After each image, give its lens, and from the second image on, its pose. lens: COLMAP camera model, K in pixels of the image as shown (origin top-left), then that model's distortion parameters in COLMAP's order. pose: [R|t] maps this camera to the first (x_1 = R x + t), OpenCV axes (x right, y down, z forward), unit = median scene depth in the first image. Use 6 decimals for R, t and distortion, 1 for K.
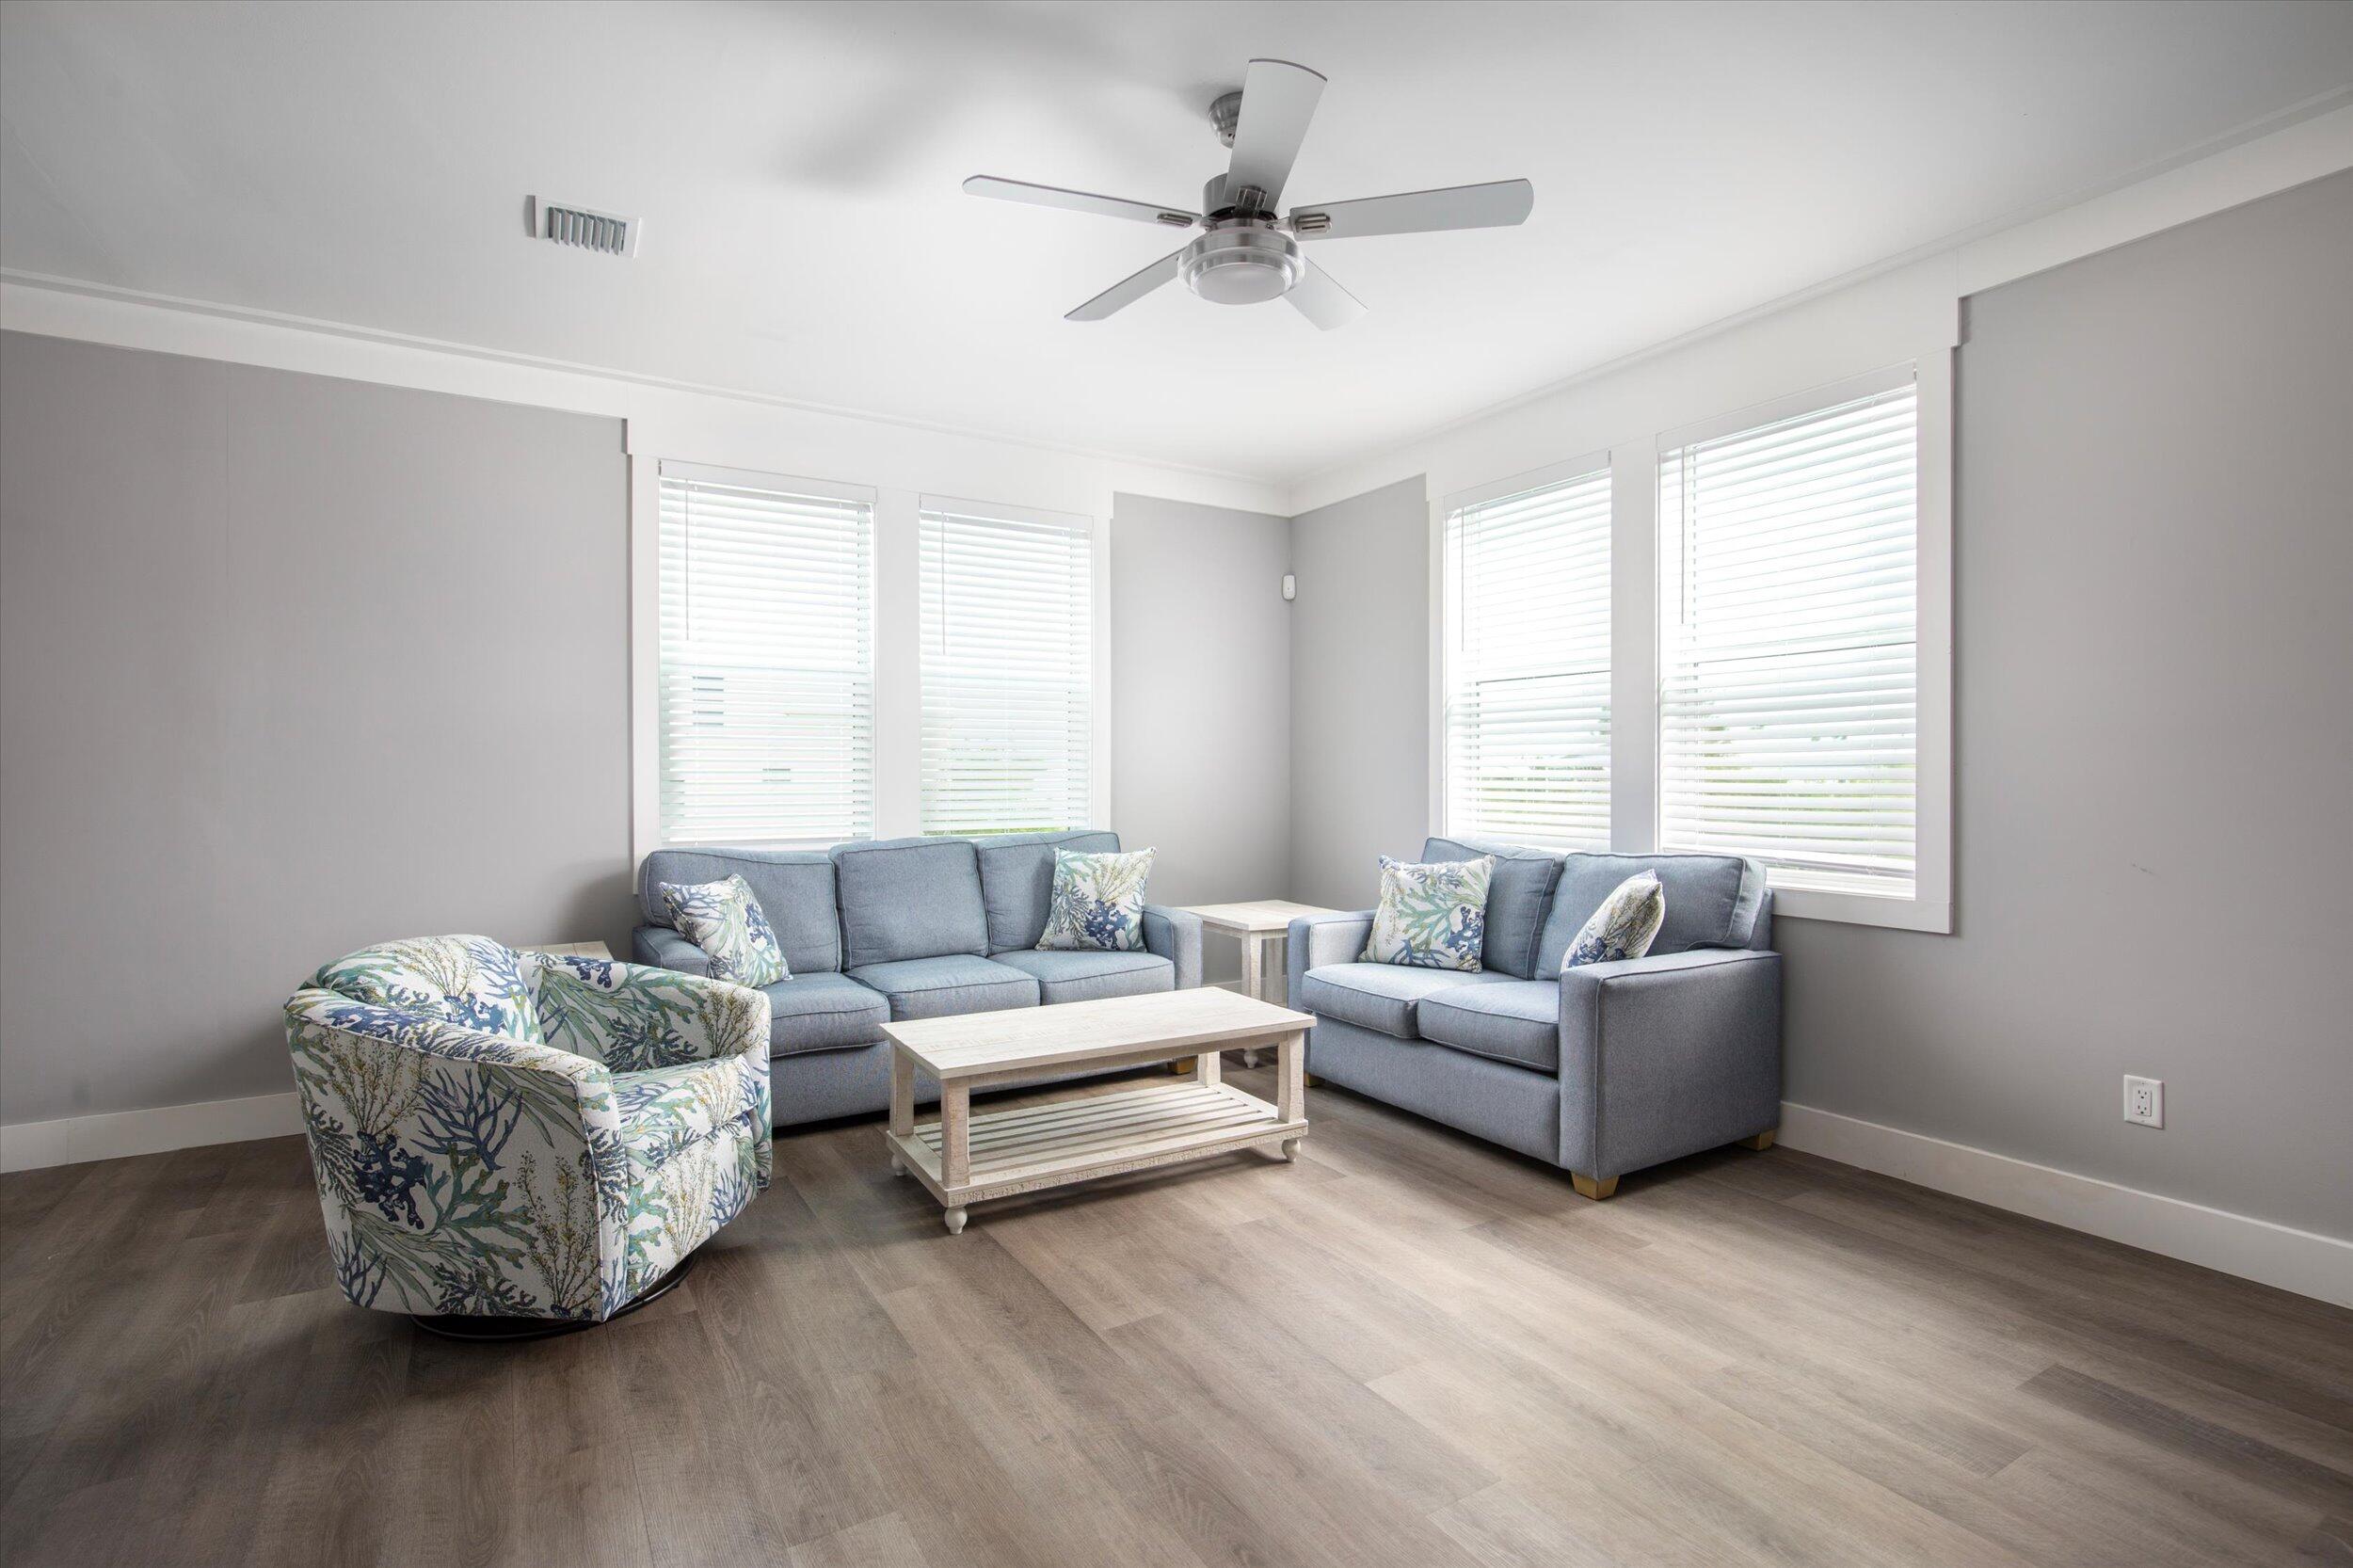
lens RADIAL K [[1084.6, 0, 1176.5], [0, 1084.6, 784.0], [0, 0, 1]] dist [-0.001039, -0.000235]
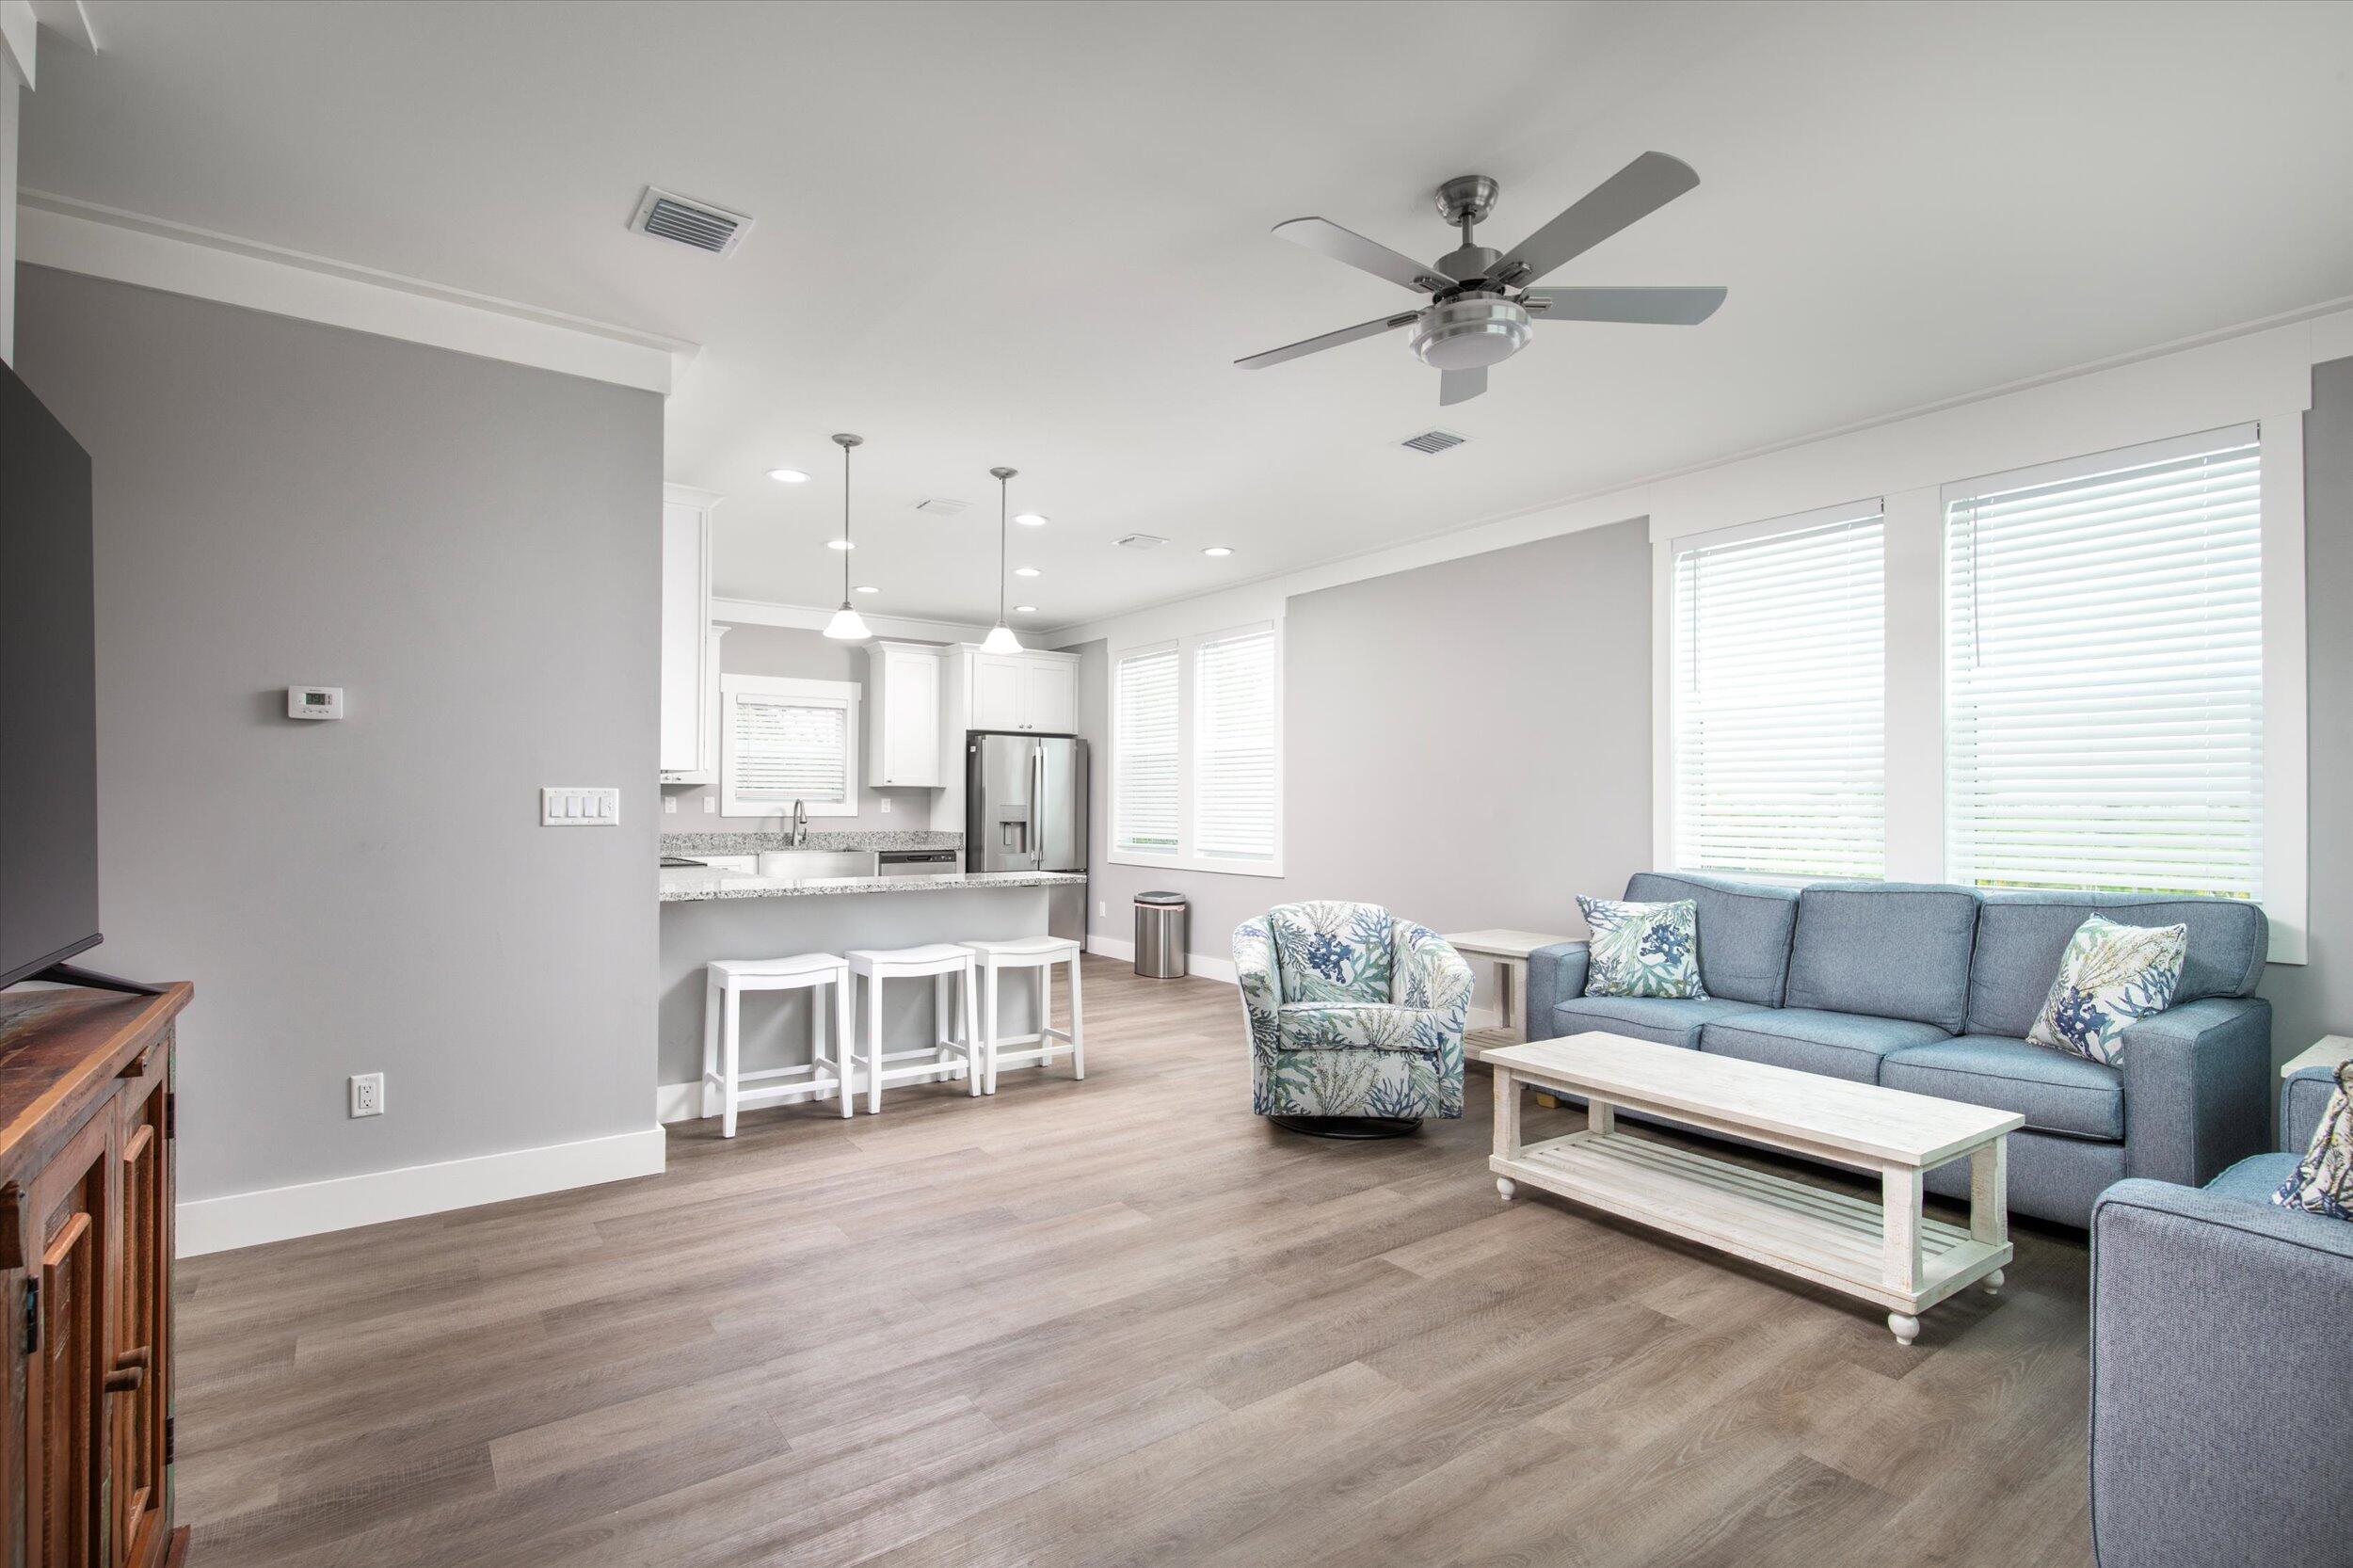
lens RADIAL K [[1078.9, 0, 1168.4], [0, 1078.9, 806.4], [0, 0, 1]] dist [0.001157, 0.000104]
pose [[0.099482, 0.002818, -0.995035, 0.681989], [-0.015301, 0.999882, 0.001302, -0.005716], [0.994922, 0.015096, 0.099513, 0.378320]]
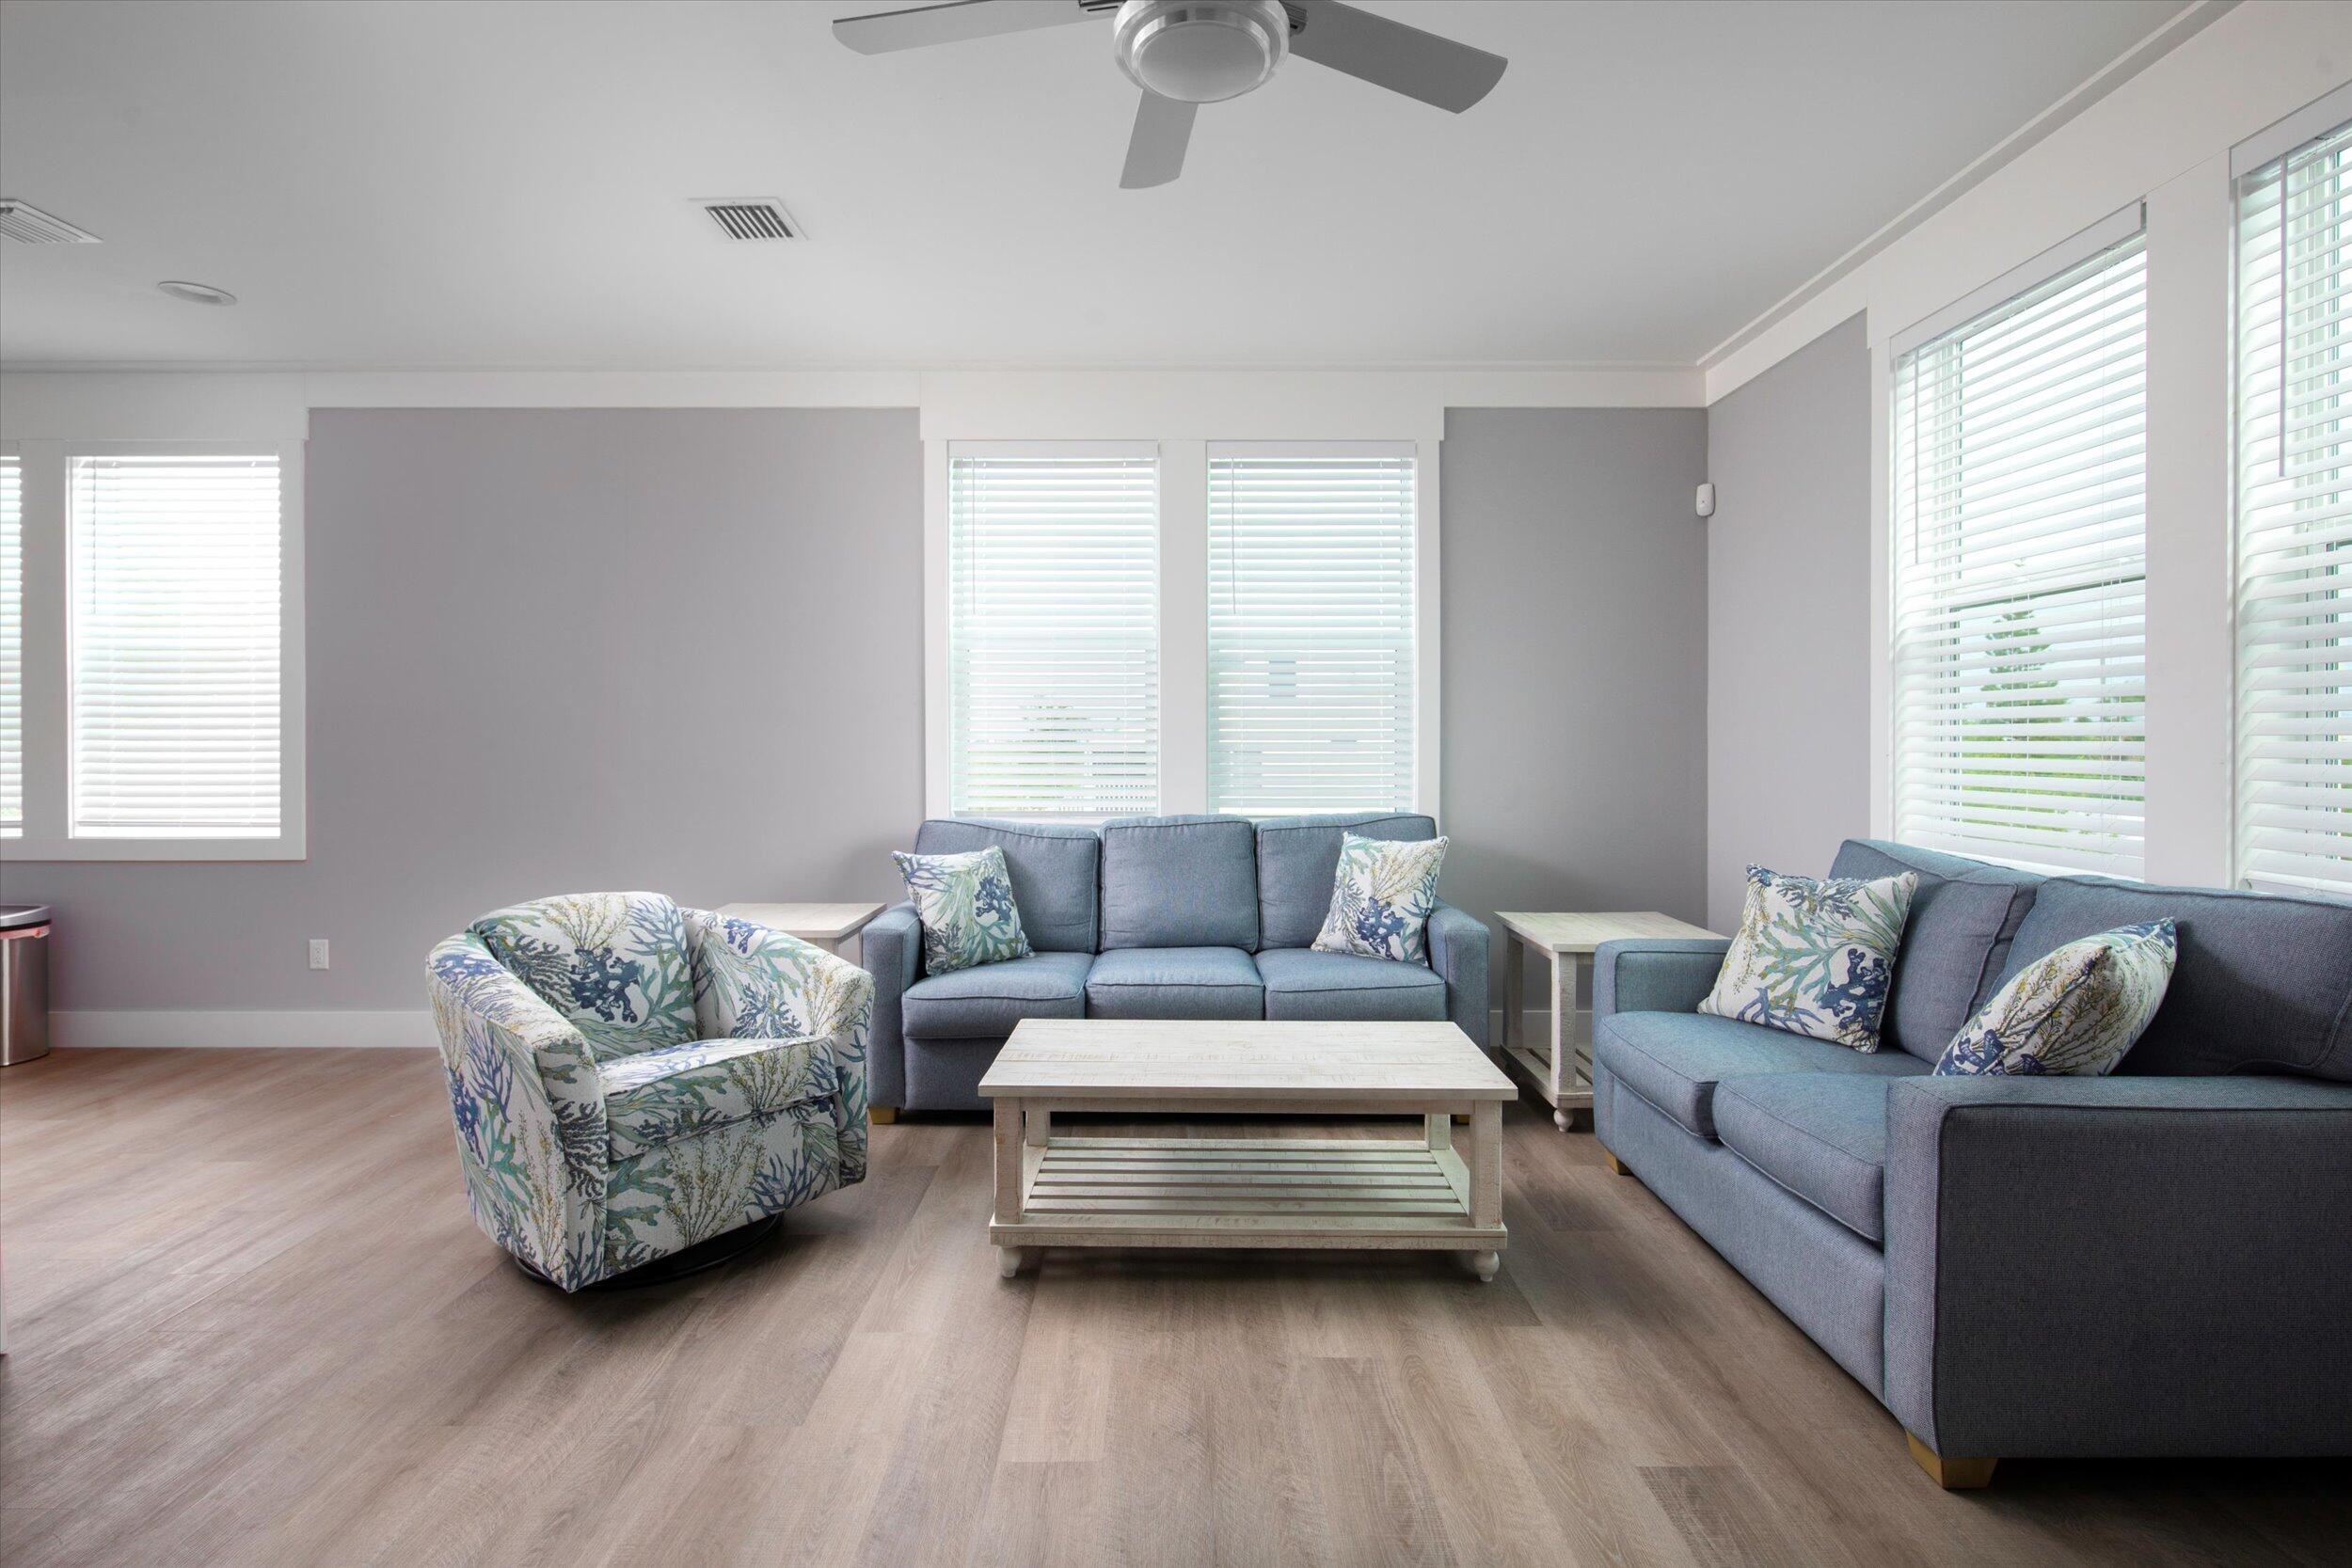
lens RADIAL K [[1093.8, 0, 1174.0], [0, 1093.8, 755.2], [0, 0, 1]] dist [0.002808, -0.000188]
pose [[0.861831, 0.005675, -0.507163, 0.259621], [-0.005731, 0.999983, 0.001451, -0.002878], [0.507162, 0.001656, 0.861849, 0.230560]]
